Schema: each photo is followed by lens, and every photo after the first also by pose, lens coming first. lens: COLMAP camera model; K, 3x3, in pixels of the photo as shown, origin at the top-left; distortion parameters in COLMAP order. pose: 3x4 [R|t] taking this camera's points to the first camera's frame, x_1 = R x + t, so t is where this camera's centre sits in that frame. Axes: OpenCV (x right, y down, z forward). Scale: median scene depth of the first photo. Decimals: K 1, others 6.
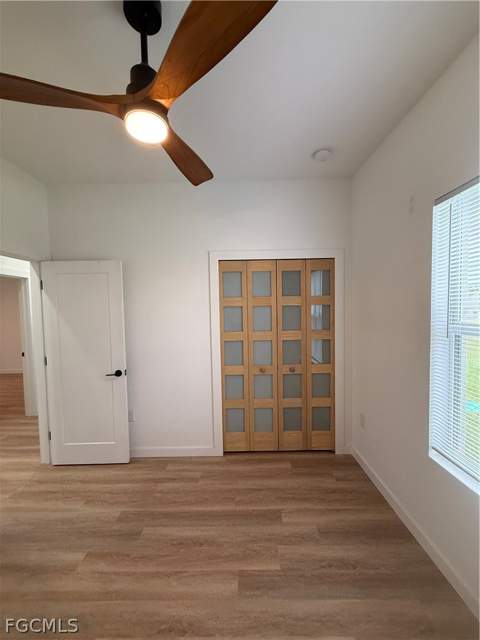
lens RADIAL K [[258.1, 0, 240.0], [0, 258.1, 320.0], [0, 0, 1]] dist [-0.000453, -0.000292]
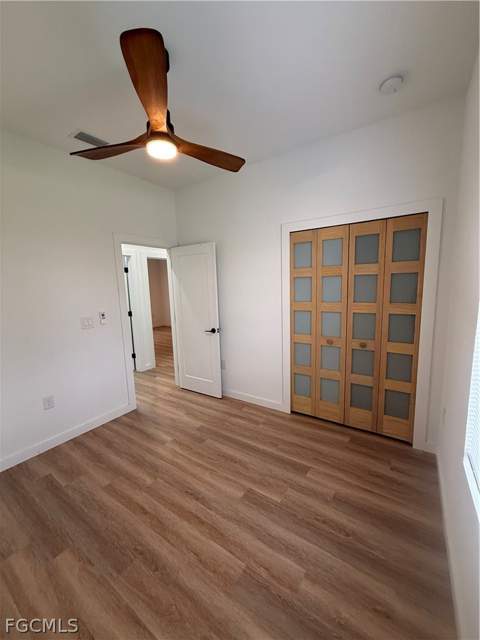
lens RADIAL K [[274.4, 0, 257.1], [0, 274.4, 322.0], [0, 0, 1]] dist [0.001431, 0.000033]
pose [[0.823319, 0.072208, -0.562966, 0.456313], [-0.006568, 0.993020, 0.117762, -0.002376], [0.567540, -0.093258, 0.818047, -0.008153]]
